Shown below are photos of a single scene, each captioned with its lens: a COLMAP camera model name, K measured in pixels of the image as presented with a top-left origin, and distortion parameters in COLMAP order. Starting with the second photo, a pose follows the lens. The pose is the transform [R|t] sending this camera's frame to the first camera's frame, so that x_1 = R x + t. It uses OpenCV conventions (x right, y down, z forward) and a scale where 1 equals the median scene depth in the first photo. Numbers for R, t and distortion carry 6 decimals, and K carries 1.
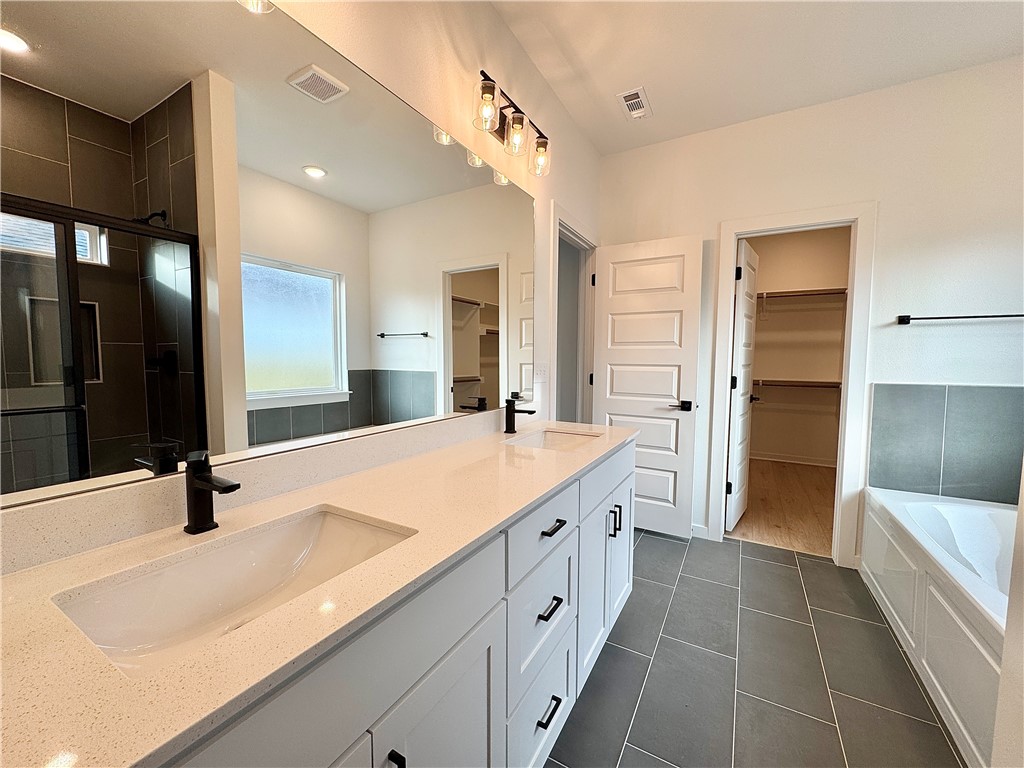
lens RADIAL K [[409.0, 0, 511.6], [0, 409.0, 383.6], [0, 0, 1]] dist [0.000766, 0.000172]
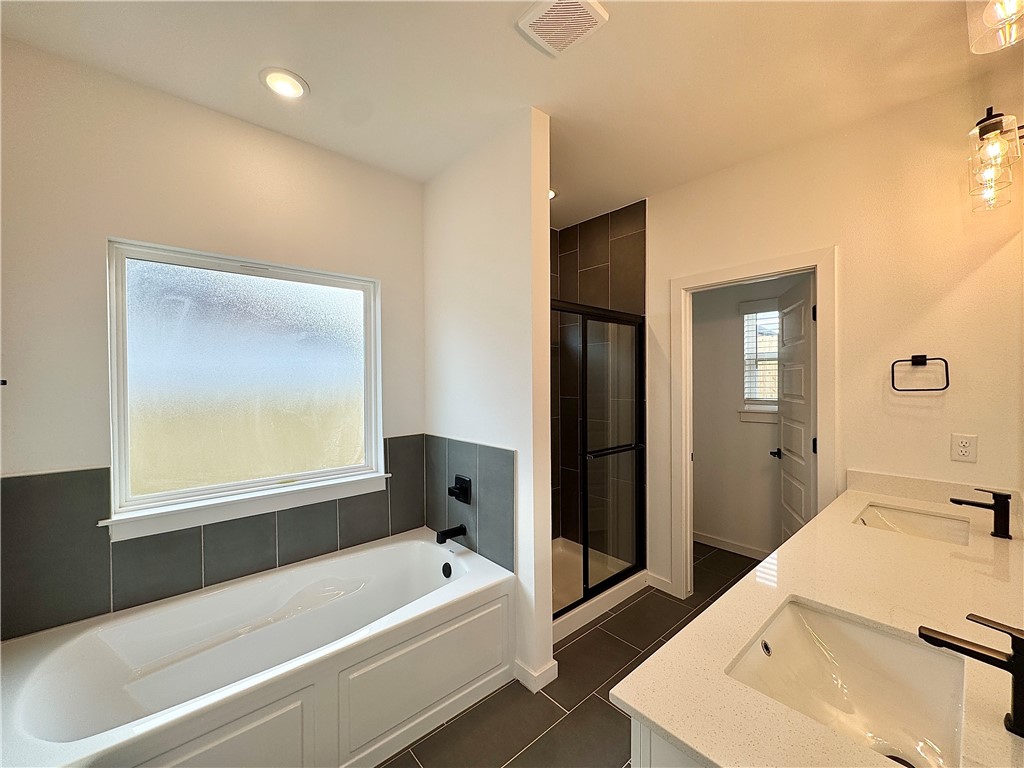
lens RADIAL K [[409.0, 0, 511.6], [0, 409.0, 383.6], [0, 0, 1]] dist [0.000766, 0.000172]
pose [[0.951554, -0.011951, -0.307249, -0.035541], [-0.005666, 0.998393, -0.056384, -0.083258], [0.307429, 0.055393, 0.949957, 0.489550]]
